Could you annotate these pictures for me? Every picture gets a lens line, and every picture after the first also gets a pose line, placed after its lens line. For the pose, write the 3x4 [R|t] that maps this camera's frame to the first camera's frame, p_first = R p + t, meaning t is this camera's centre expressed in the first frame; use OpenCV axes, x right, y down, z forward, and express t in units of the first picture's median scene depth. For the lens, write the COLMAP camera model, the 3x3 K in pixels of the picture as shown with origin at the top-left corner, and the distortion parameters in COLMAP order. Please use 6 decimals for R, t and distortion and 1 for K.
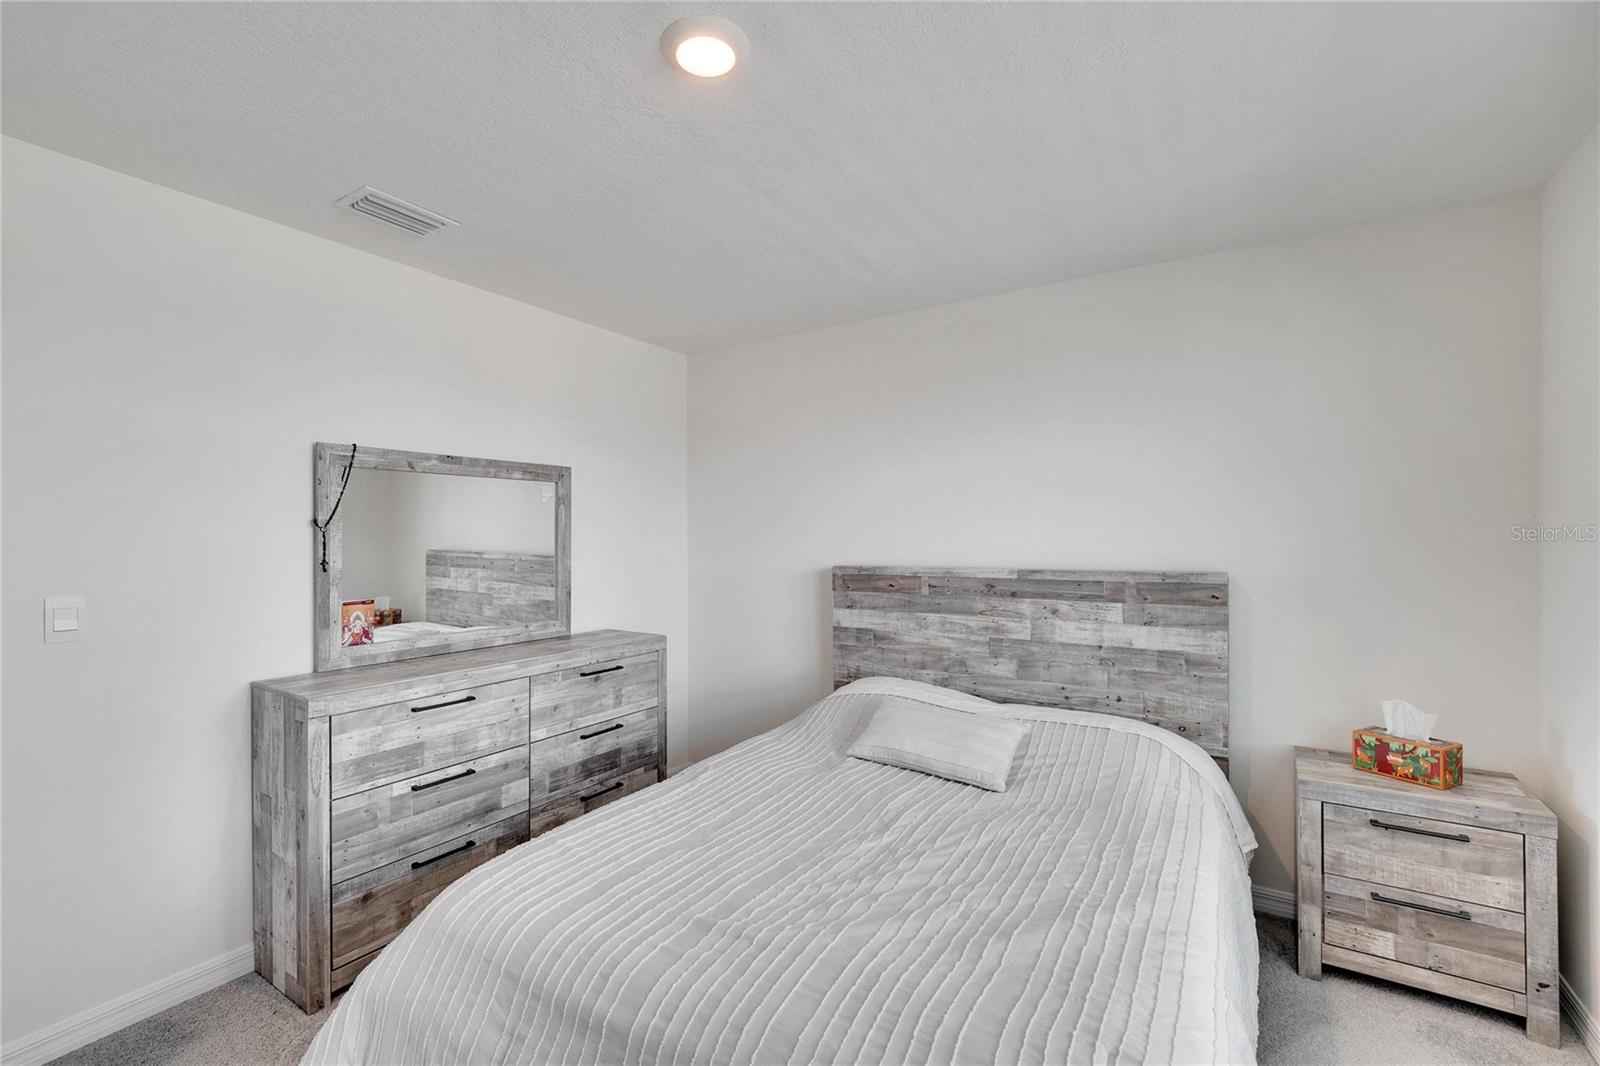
lens RADIAL K [[700.5, 0, 801.3], [0, 700.5, 534.0], [0, 0, 1]] dist [0.002876, -0.000155]
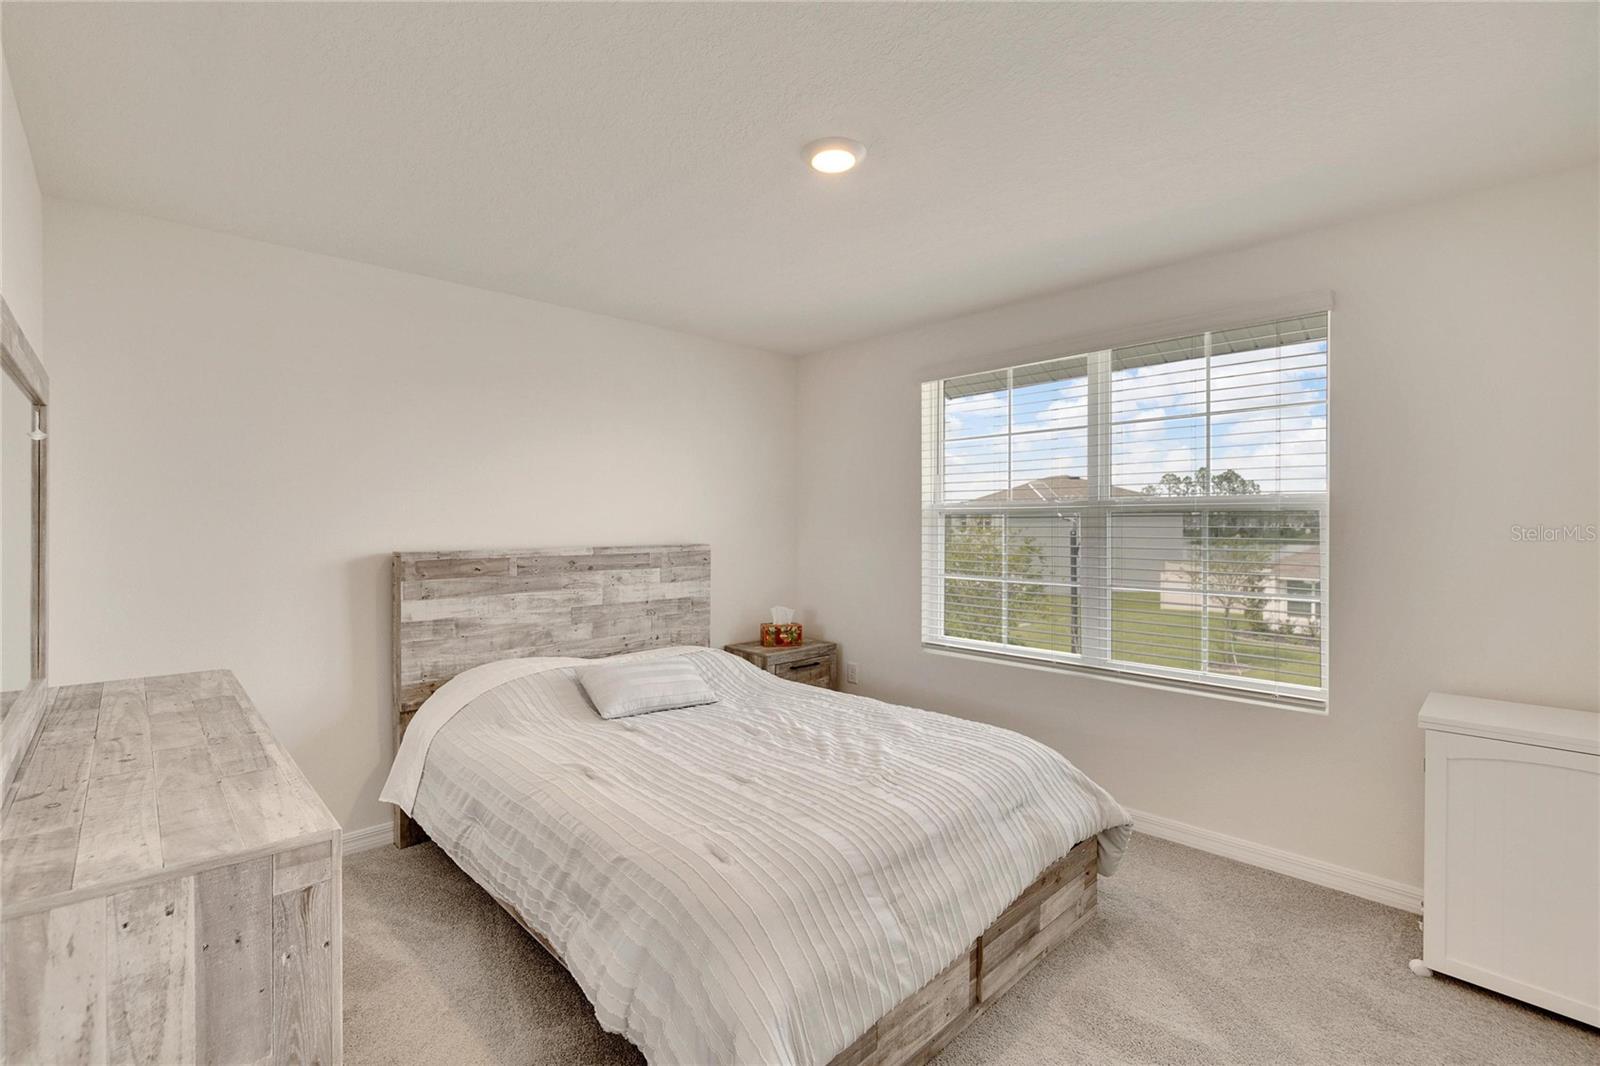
lens RADIAL K [[700.5, 0, 801.6], [0, 700.5, 528.7], [0, 0, 1]] dist [0.002876, -0.000155]
pose [[0.247823, -0.010838, 0.968745, -0.759183], [-0.012914, 0.999812, 0.014489, -0.002405], [-0.968719, -0.016101, 0.247637, 0.360427]]
